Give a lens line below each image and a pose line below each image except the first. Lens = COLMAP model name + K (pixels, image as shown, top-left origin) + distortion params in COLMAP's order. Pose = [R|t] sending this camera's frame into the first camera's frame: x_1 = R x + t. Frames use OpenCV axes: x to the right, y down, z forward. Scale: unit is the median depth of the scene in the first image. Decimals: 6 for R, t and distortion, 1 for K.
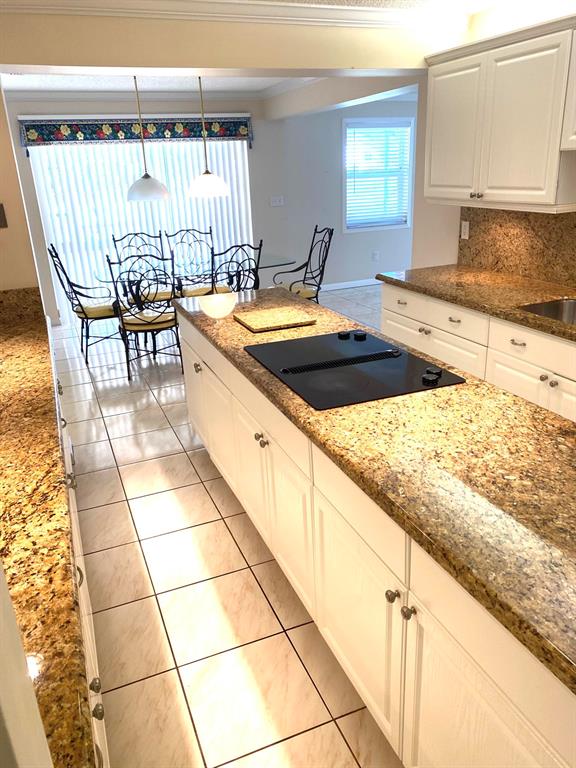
lens RADIAL K [[583.5, 0, 287.5], [0, 583.5, 388.0], [0, 0, 1]] dist [0.032002, -0.037788]
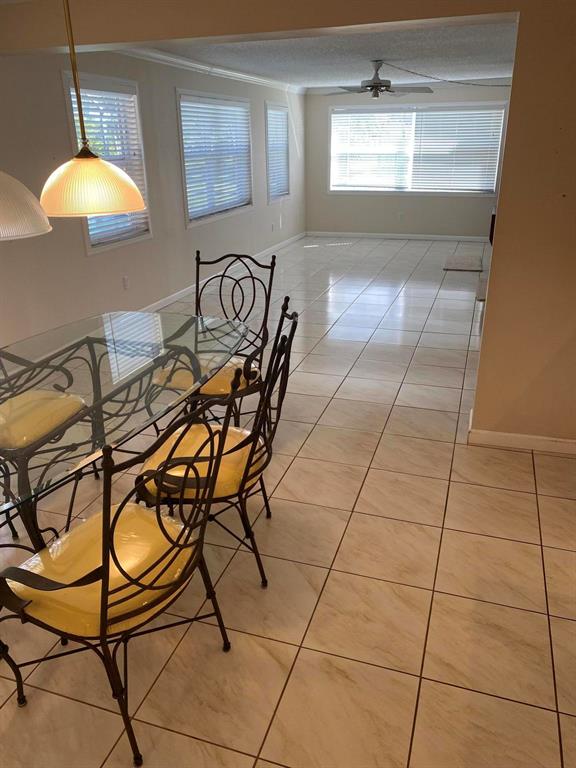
lens RADIAL K [[583.5, 0, 287.9], [0, 583.5, 379.3], [0, 0, 1]] dist [0.032002, -0.037788]
pose [[0.648402, -0.263508, 0.714240, -0.481158], [0.264901, 0.957652, 0.112828, -0.293481], [-0.713724, 0.116045, 0.690747, 0.825315]]
